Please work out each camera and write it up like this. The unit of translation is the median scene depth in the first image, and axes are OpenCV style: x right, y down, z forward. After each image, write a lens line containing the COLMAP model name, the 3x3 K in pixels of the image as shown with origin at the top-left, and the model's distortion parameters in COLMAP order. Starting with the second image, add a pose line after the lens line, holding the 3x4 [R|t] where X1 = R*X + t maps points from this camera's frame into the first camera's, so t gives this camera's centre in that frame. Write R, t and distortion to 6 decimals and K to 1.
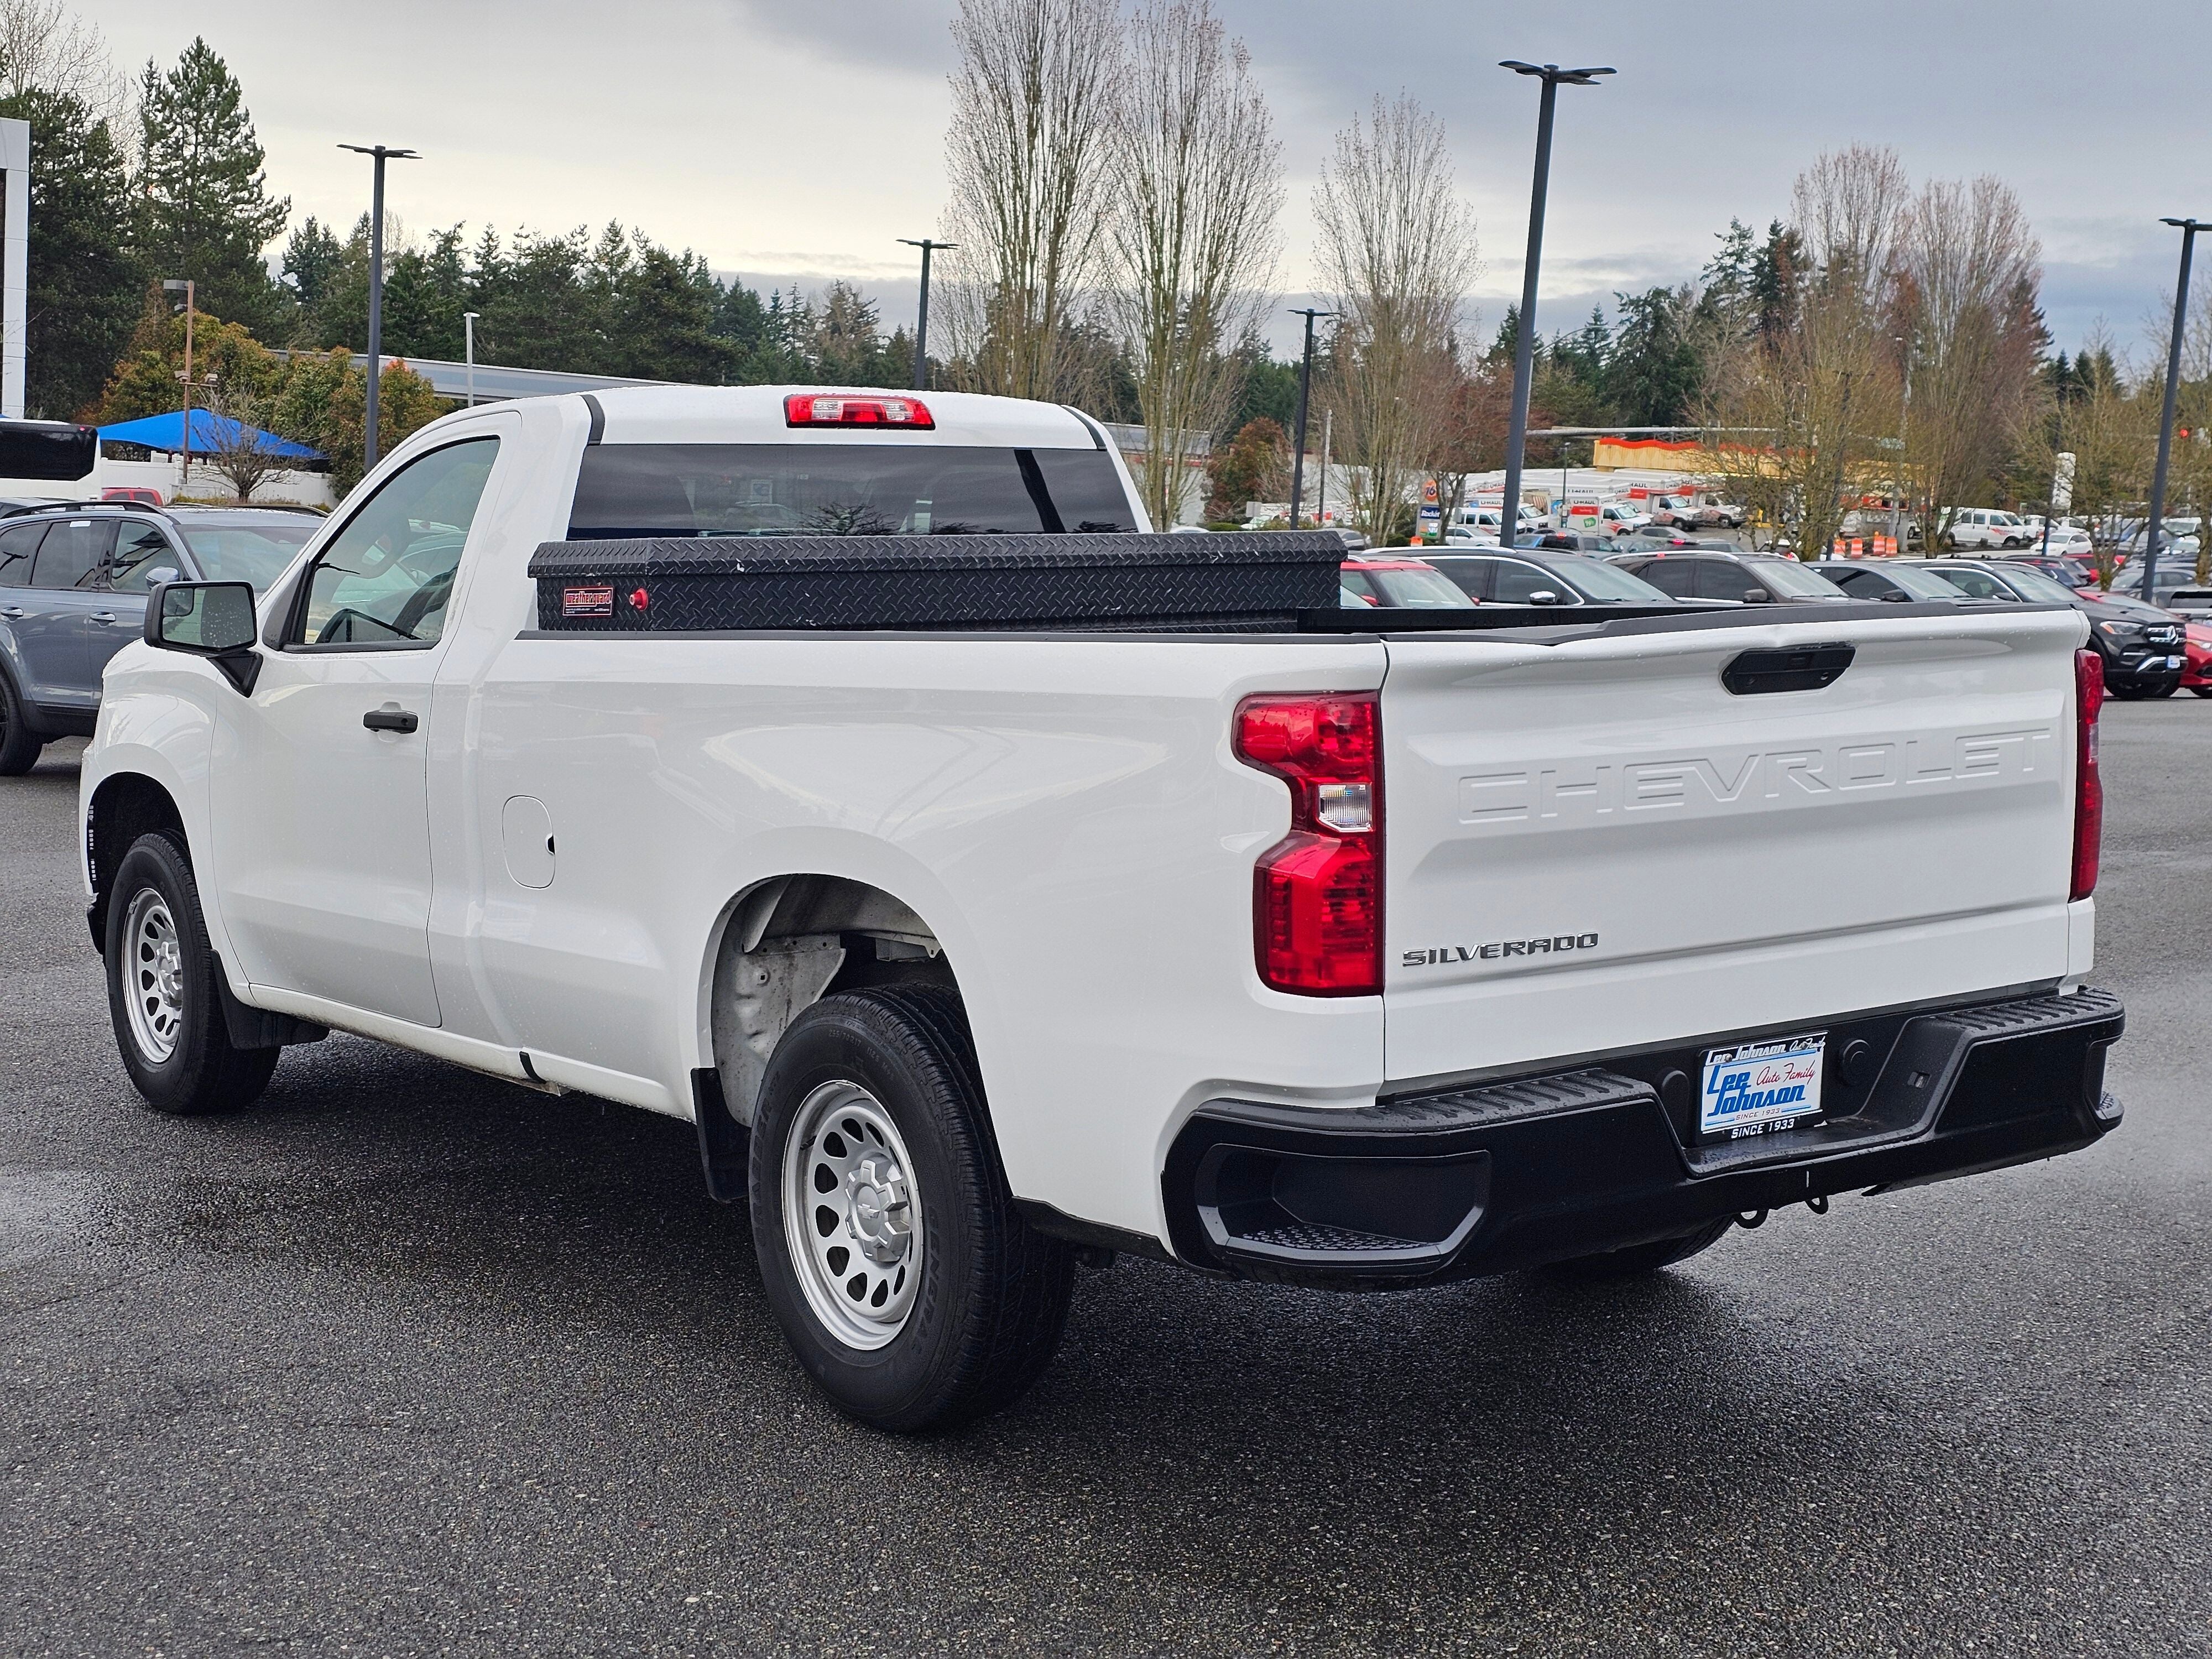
lens RADIAL K [[3009.4, 0, 1094.7], [0, 3009.4, 867.3], [0, 0, 1]] dist [0.172962, -0.584625]
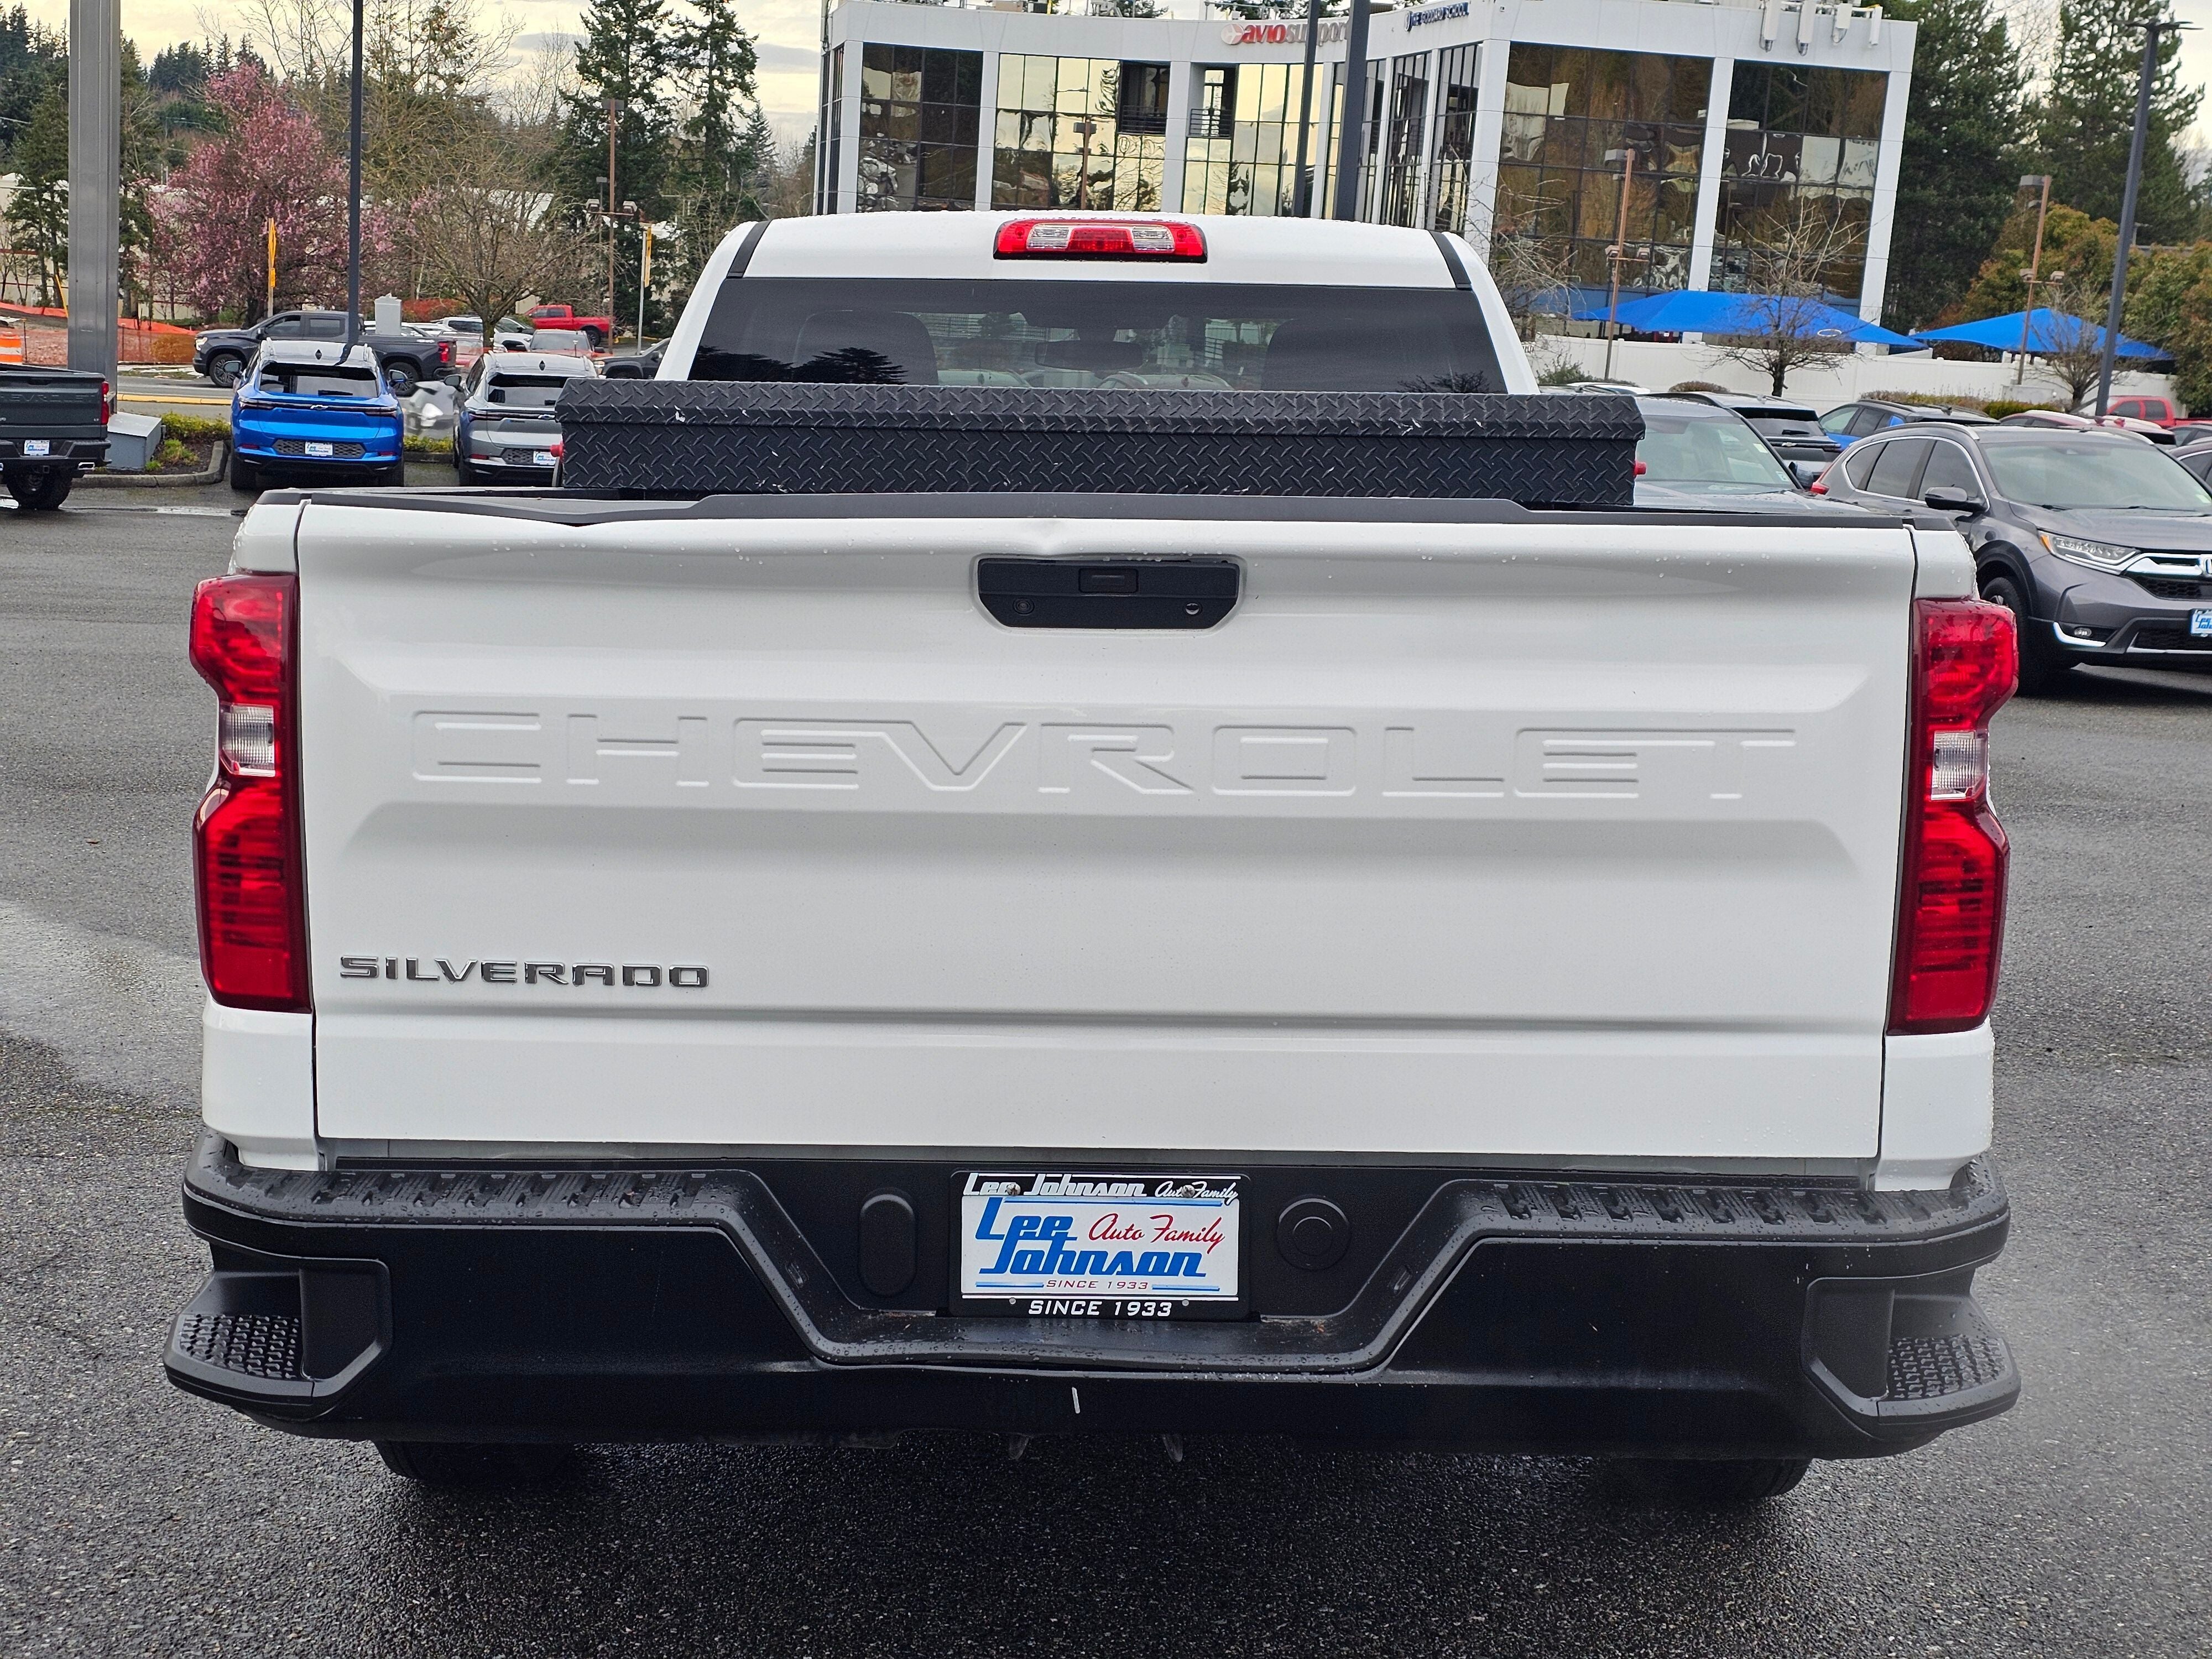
lens RADIAL K [[2960.8, 0, 1105.5], [0, 2960.8, 879.0], [0, 0, 1]] dist [0.186102, -0.460428]
pose [[0.808499, 0.112435, -0.577658, 0.409937], [-0.091665, 0.993659, 0.065110, -0.032244], [0.581315, 0.000310, 0.813678, 0.349113]]
